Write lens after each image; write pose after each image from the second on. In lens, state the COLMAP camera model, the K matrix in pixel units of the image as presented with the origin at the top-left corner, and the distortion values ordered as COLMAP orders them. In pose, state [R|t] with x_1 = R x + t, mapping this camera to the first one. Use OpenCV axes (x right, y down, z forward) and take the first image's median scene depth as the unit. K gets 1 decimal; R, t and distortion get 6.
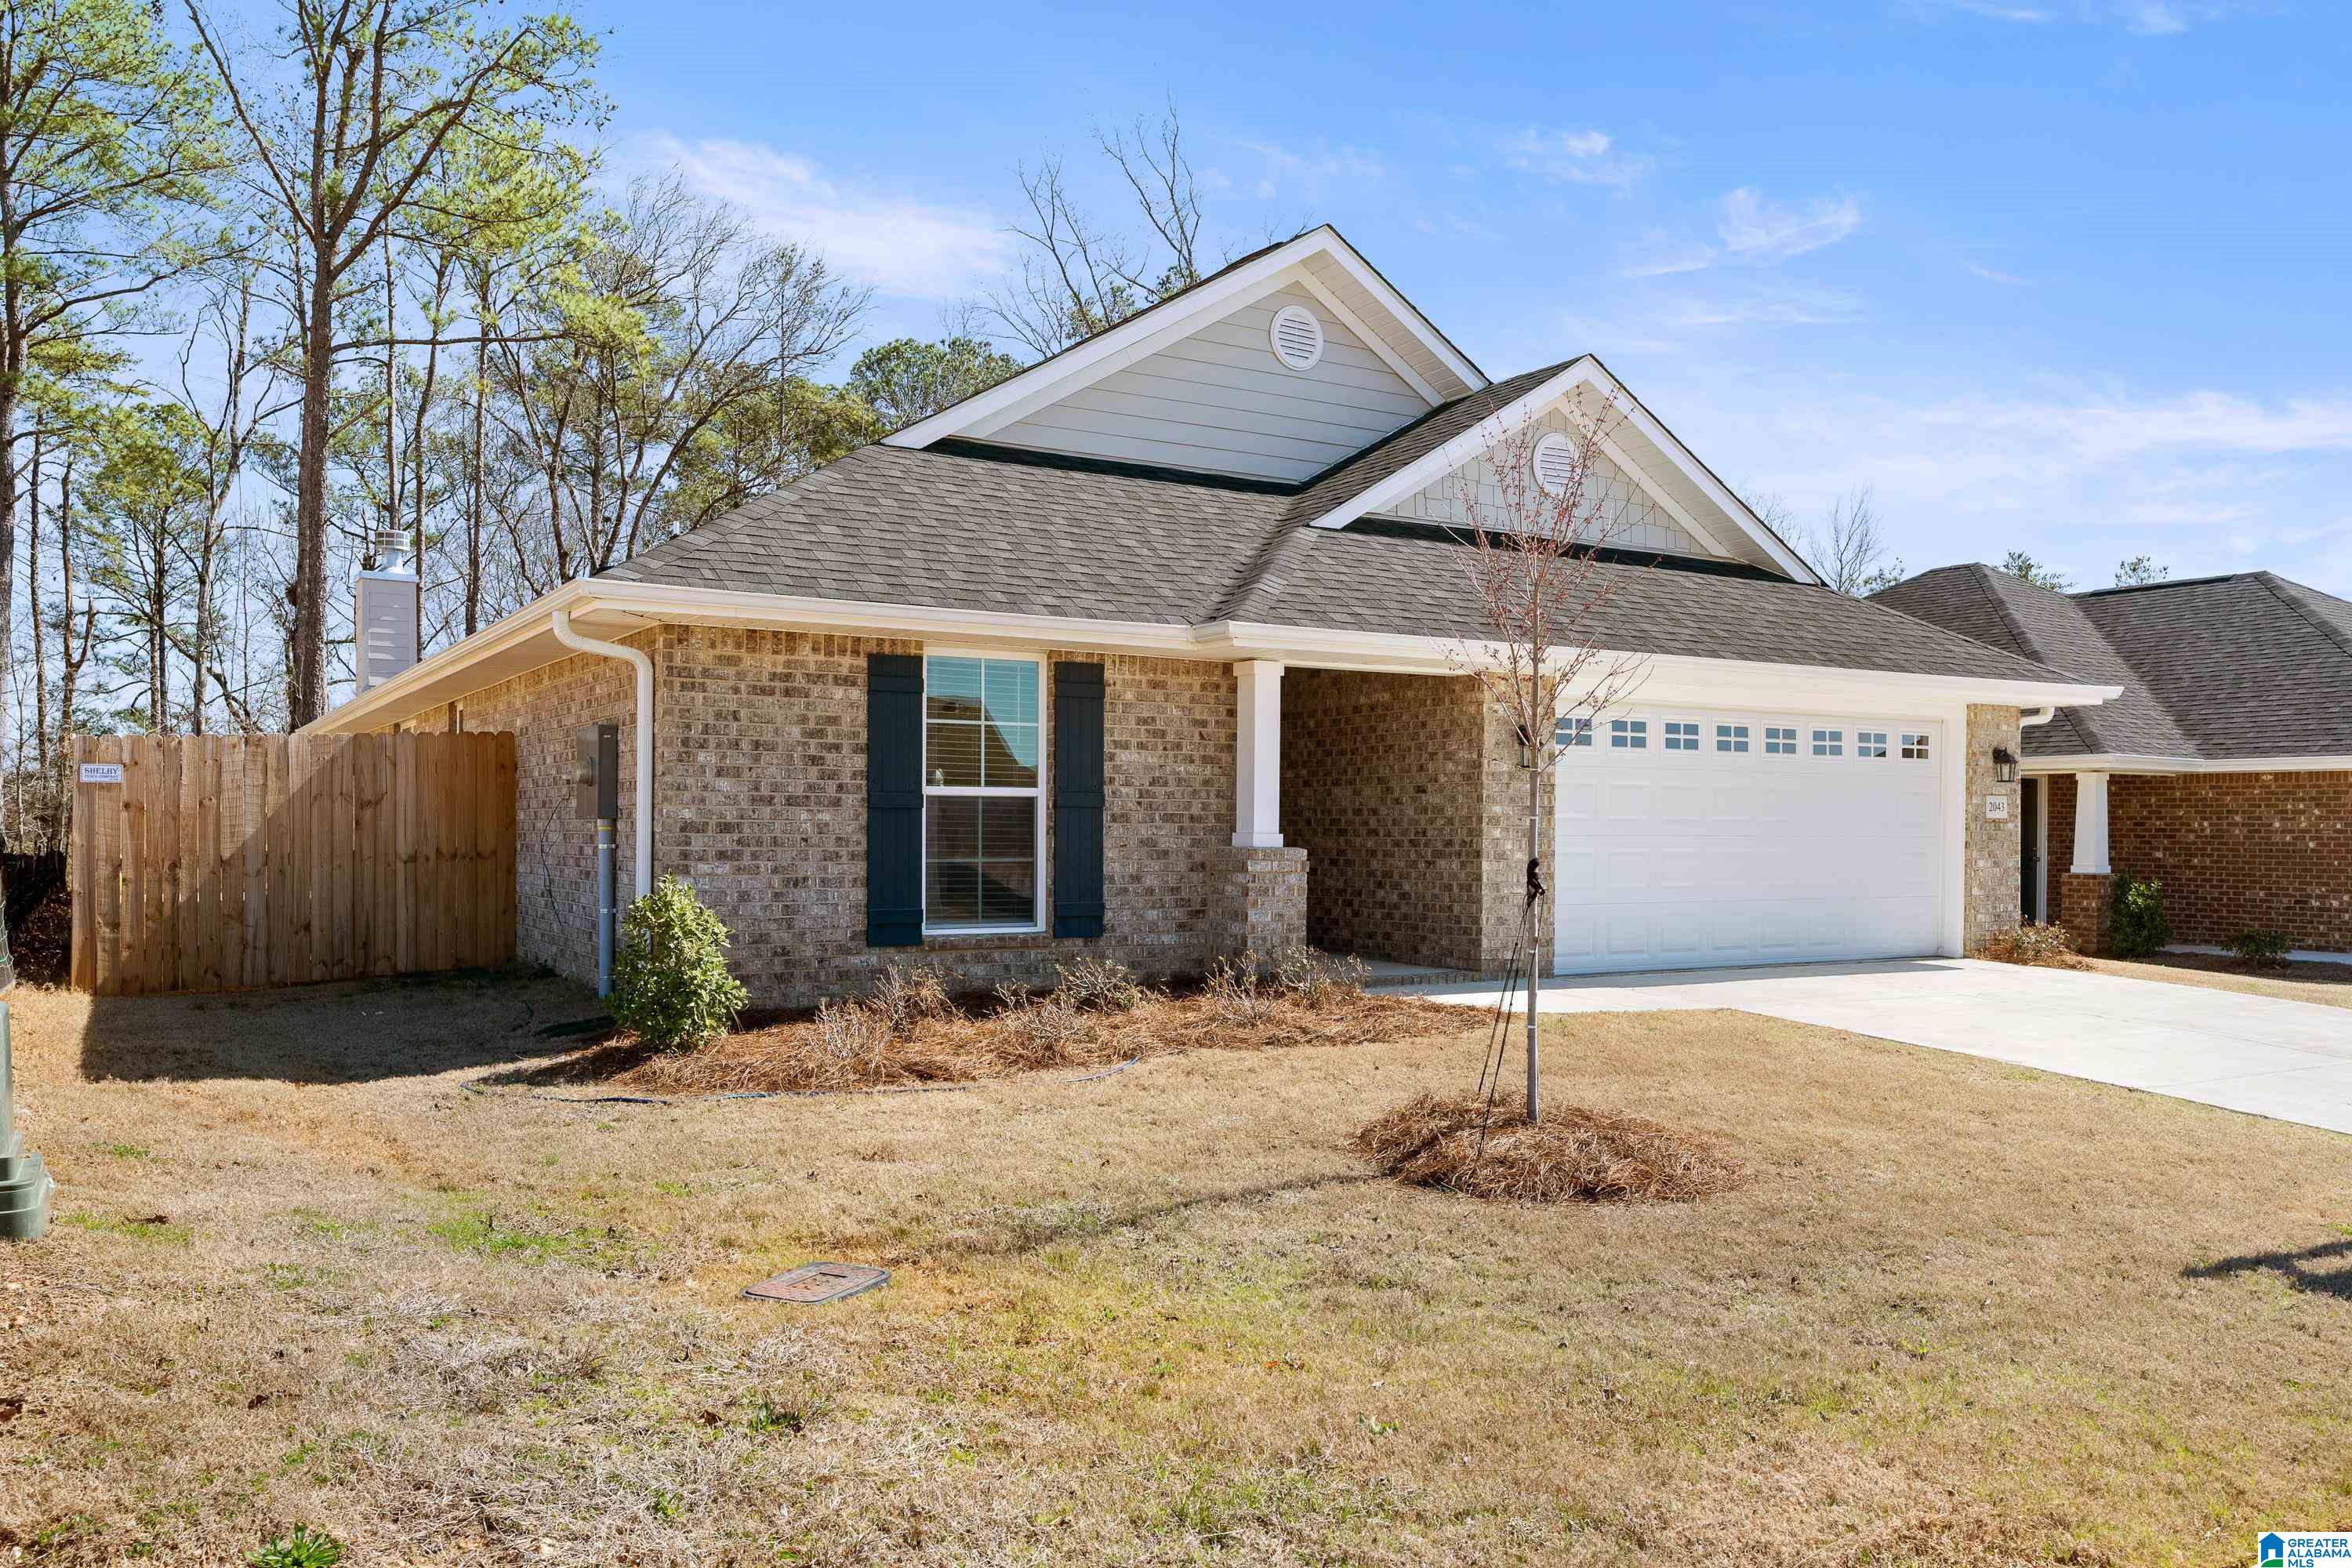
lens RADIAL K [[1722.3, 0, 1227.4], [0, 1722.3, 828.2], [0, 0, 1]] dist [0.028438, -0.001023]
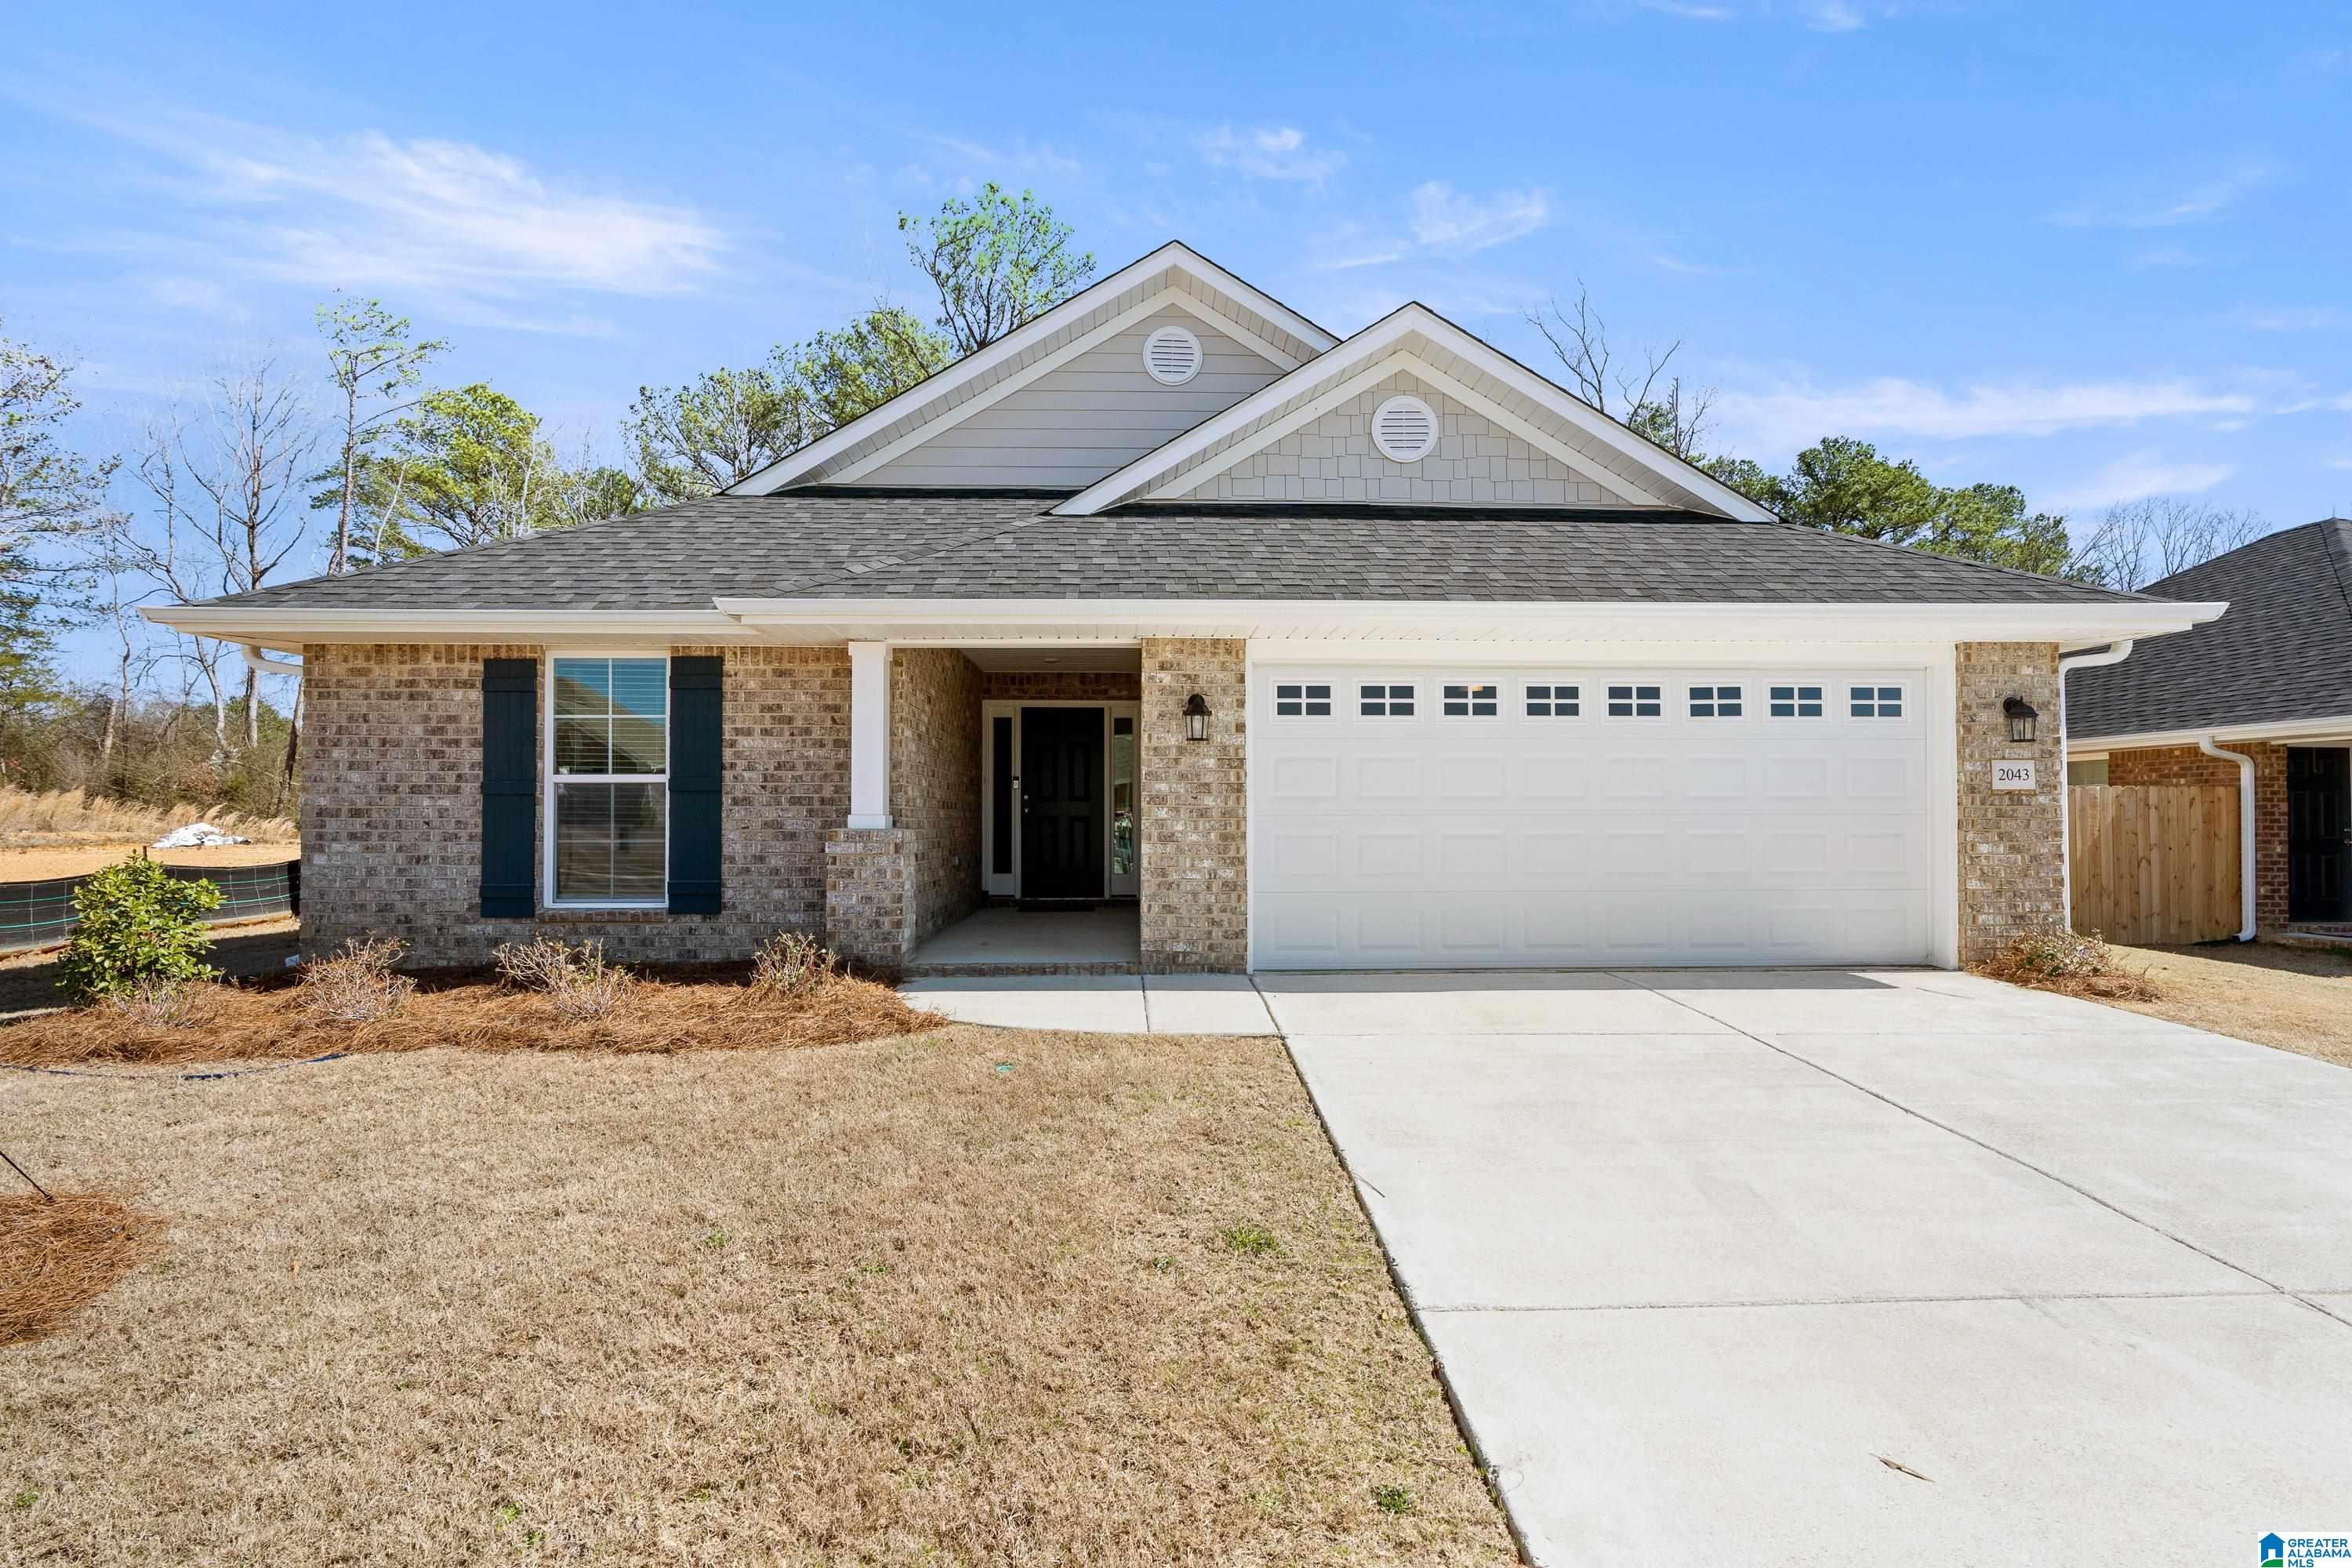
lens RADIAL K [[1093.0, 0, 1191.6], [0, 1093.0, 797.1], [0, 0, 1]] dist [-0.002764, 0.000135]
pose [[0.870435, -0.017028, -0.491989, 0.506242], [0.006795, 0.999722, -0.022579, 0.008476], [0.492236, 0.016310, 0.870309, 0.555937]]
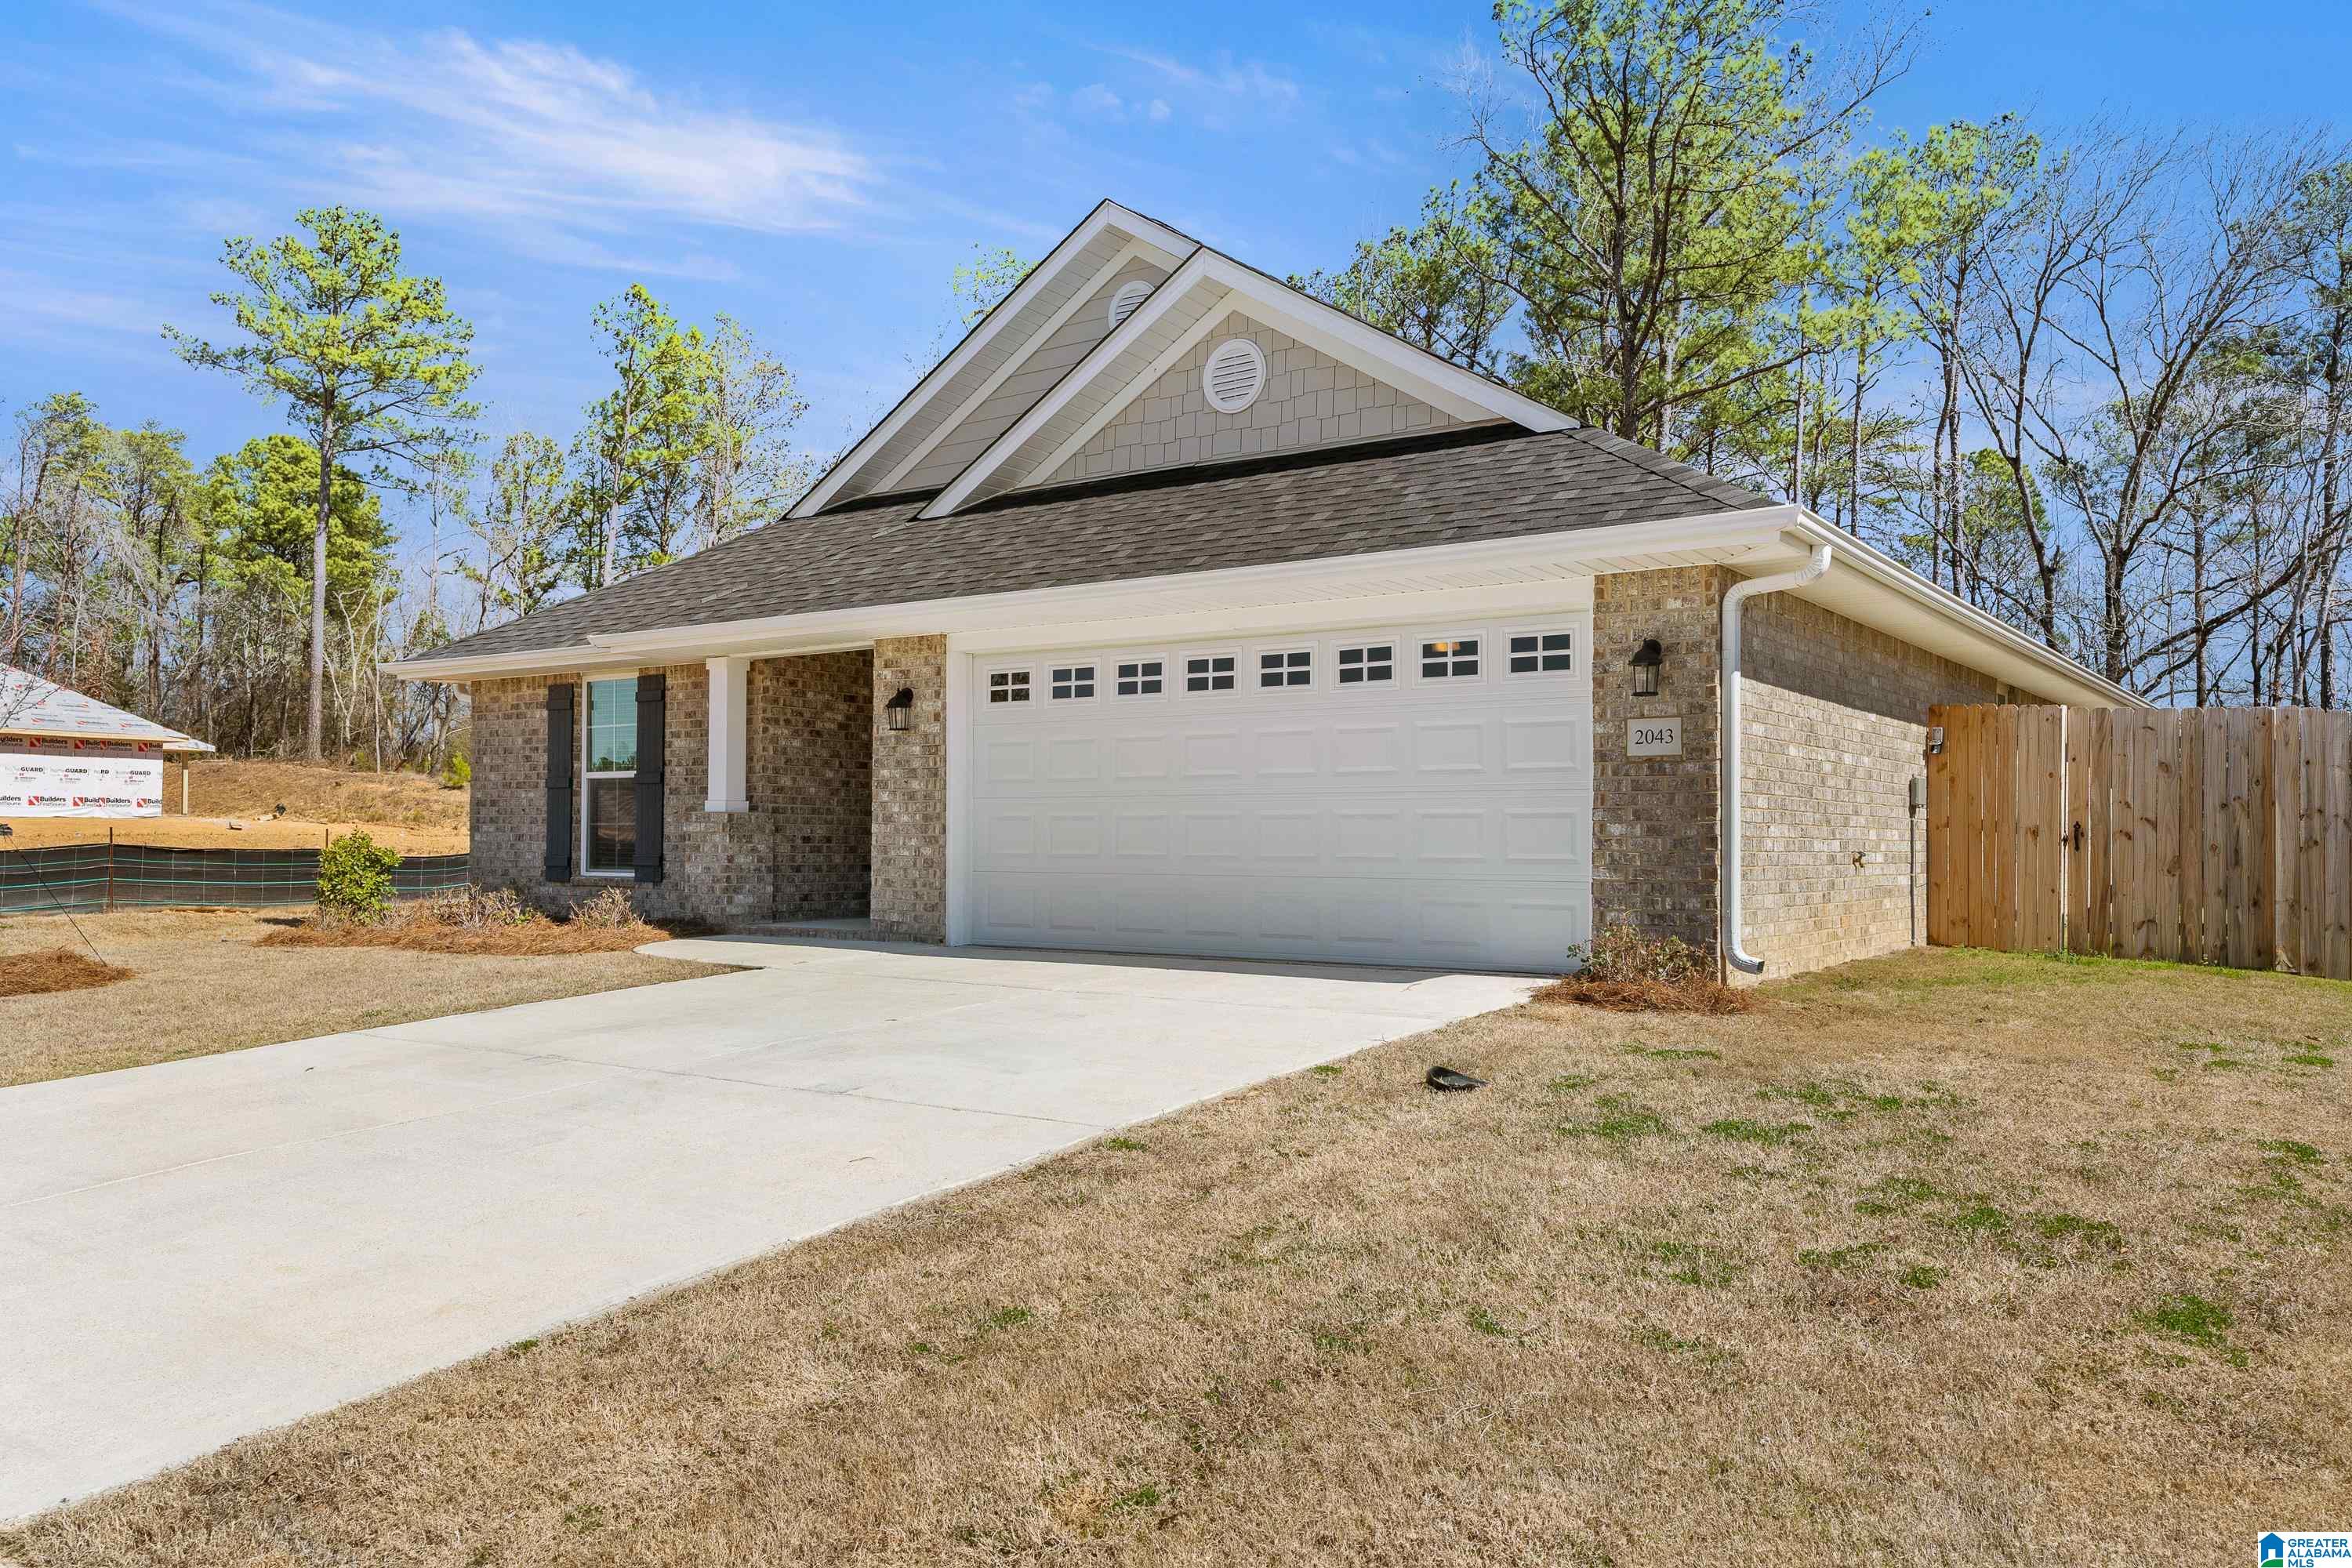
lens RADIAL K [[1722.3, 0, 1248.7], [0, 1722.3, 784.1], [0, 0, 1]] dist [0.028438, -0.001023]
pose [[0.411583, -0.030647, -0.910857, 1.301070], [0.003856, 0.999484, -0.031887, 0.032018], [0.911364, 0.009612, 0.411489, 0.860977]]
